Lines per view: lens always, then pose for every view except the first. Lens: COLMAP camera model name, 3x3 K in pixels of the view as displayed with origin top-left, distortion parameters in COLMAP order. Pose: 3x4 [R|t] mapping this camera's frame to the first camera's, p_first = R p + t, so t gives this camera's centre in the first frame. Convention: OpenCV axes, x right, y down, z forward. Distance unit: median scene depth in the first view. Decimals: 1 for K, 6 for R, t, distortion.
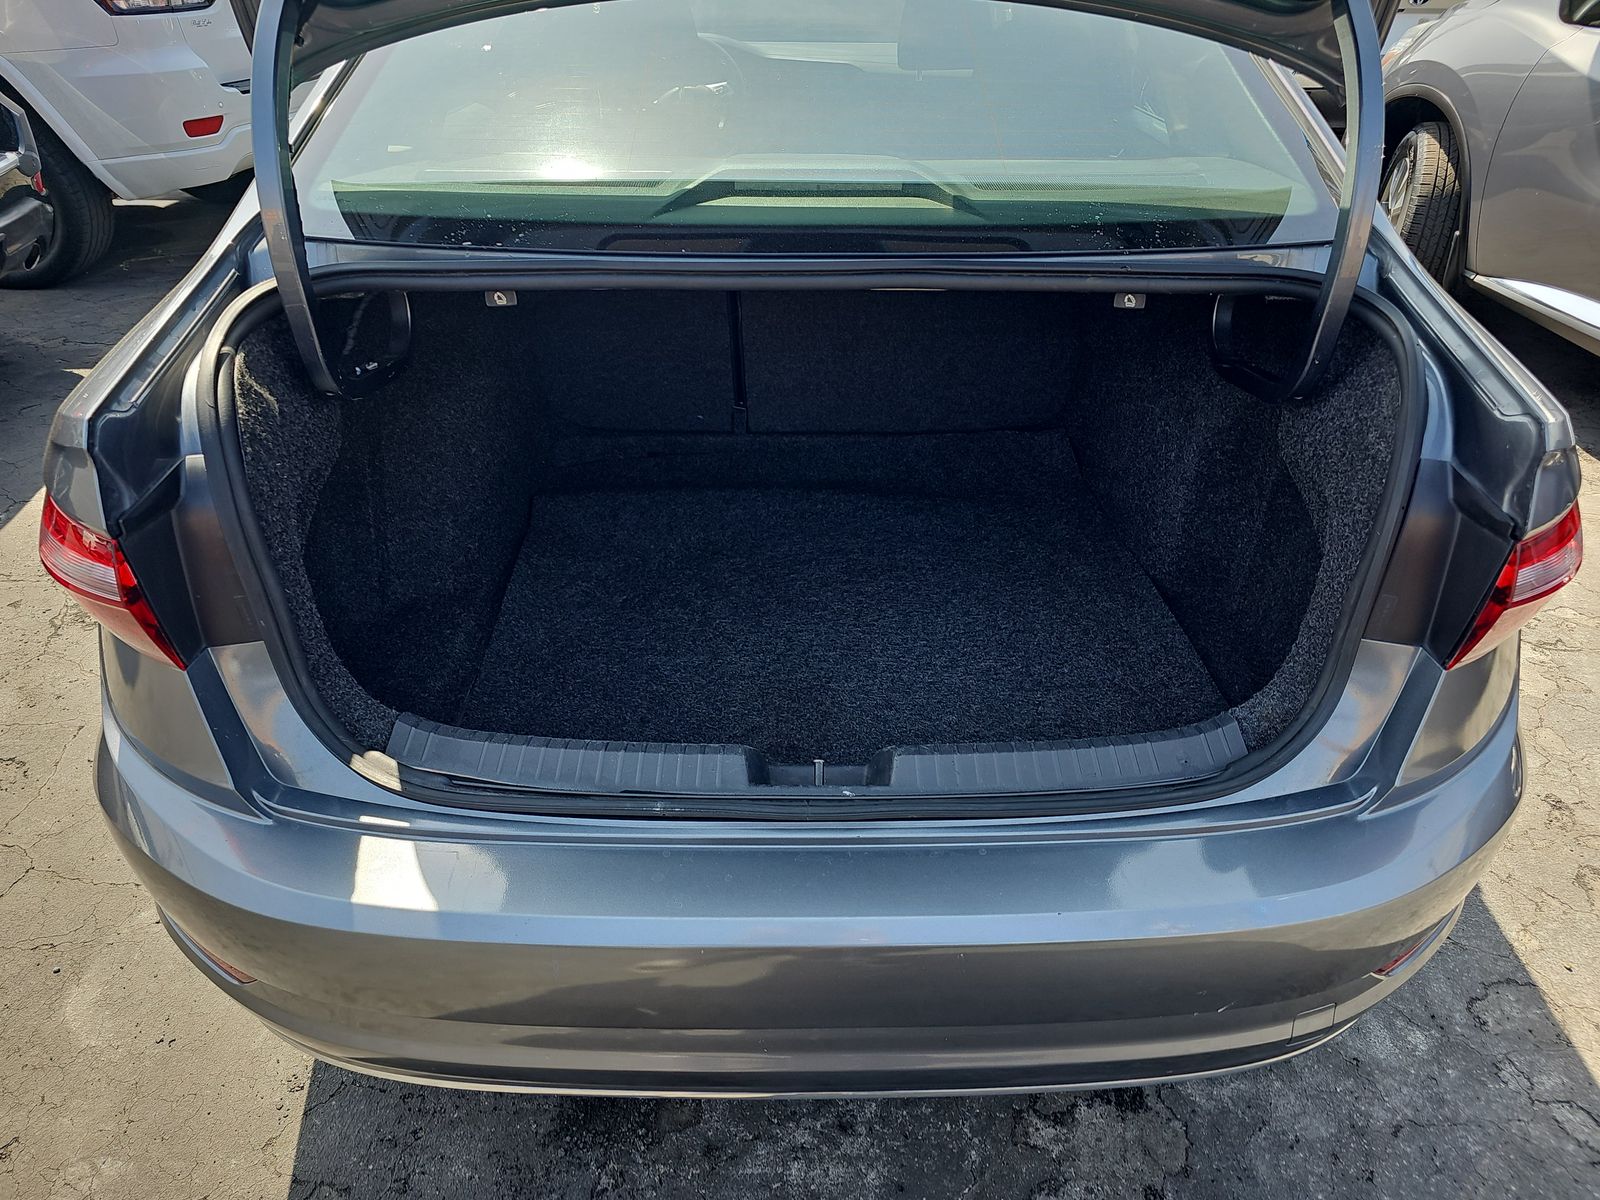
lens RADIAL K [[1062.7, 0, 813.4], [0, 1062.7, 611.9], [0, 0, 1]] dist [0.035470, -0.030531]
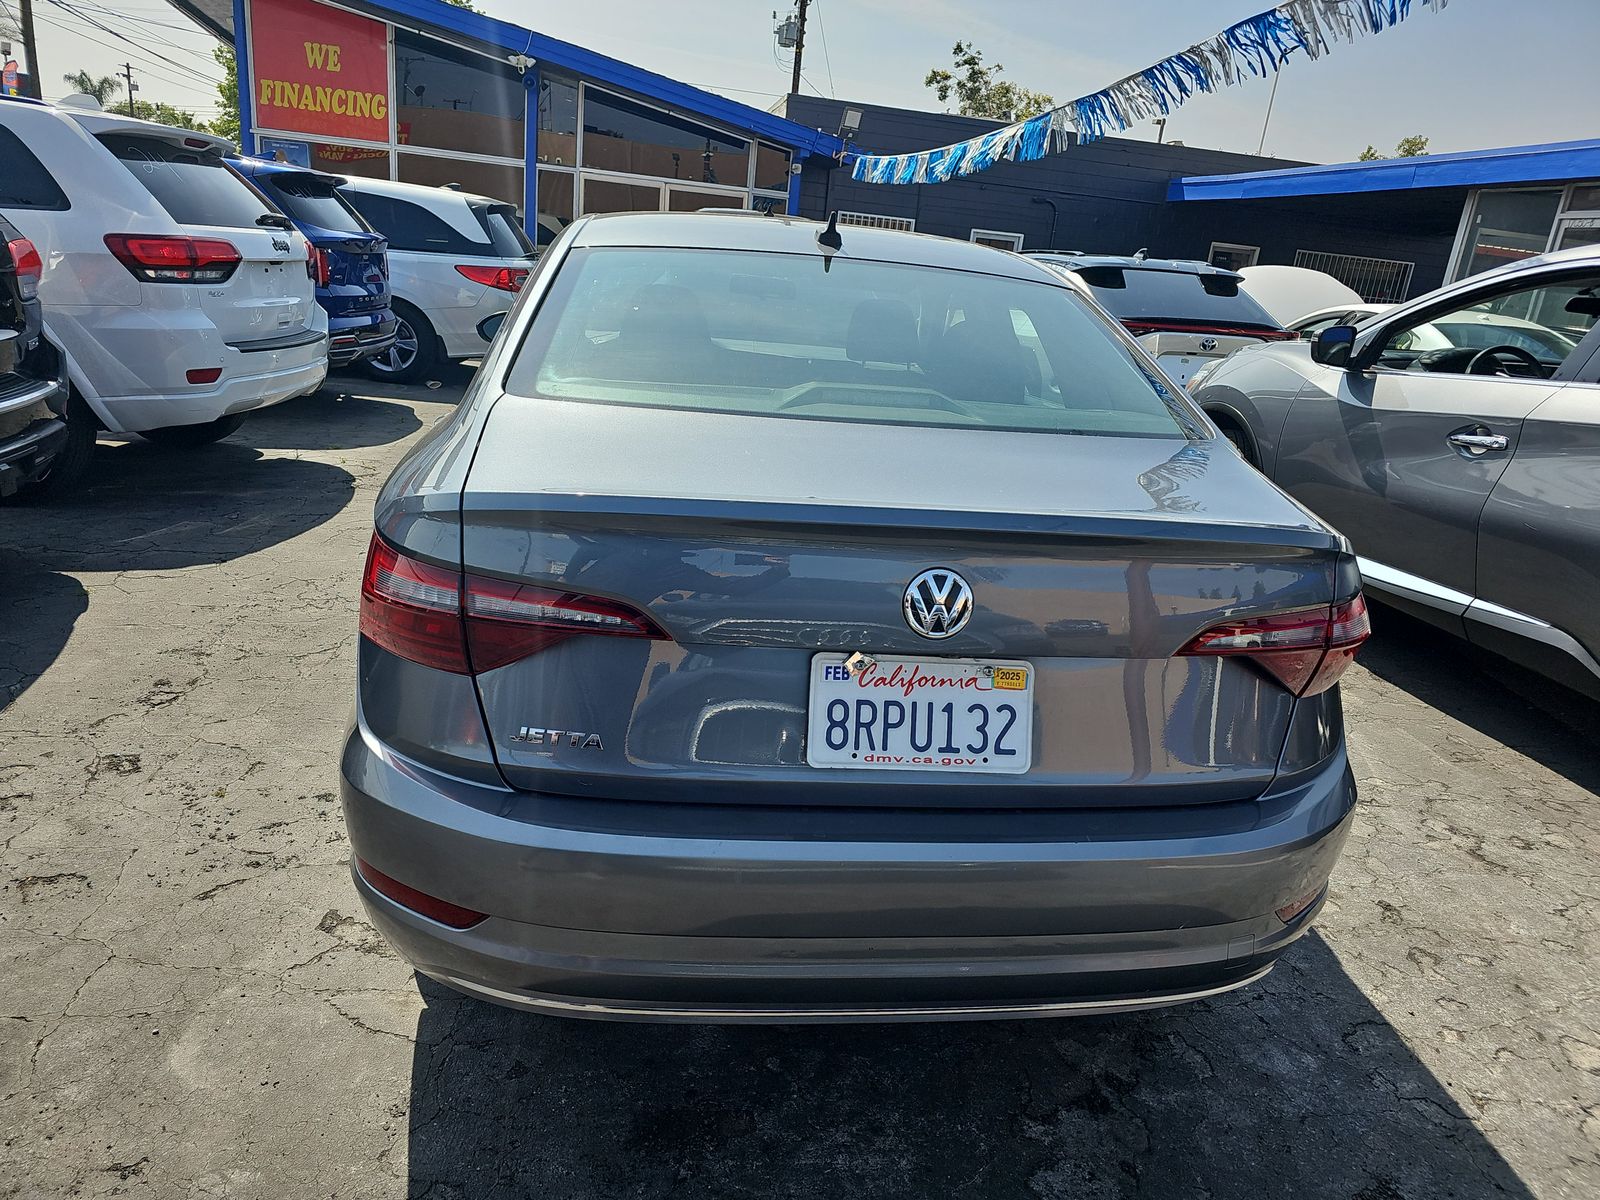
lens RADIAL K [[1062.7, 0, 803.2], [0, 1062.7, 612.8], [0, 0, 1]] dist [0.035470, -0.030531]
pose [[0.991778, 0.034450, 0.123247, -0.216829], [-0.001913, 0.966968, -0.254891, 0.220217], [-0.127957, 0.252560, 0.959083, -0.290398]]
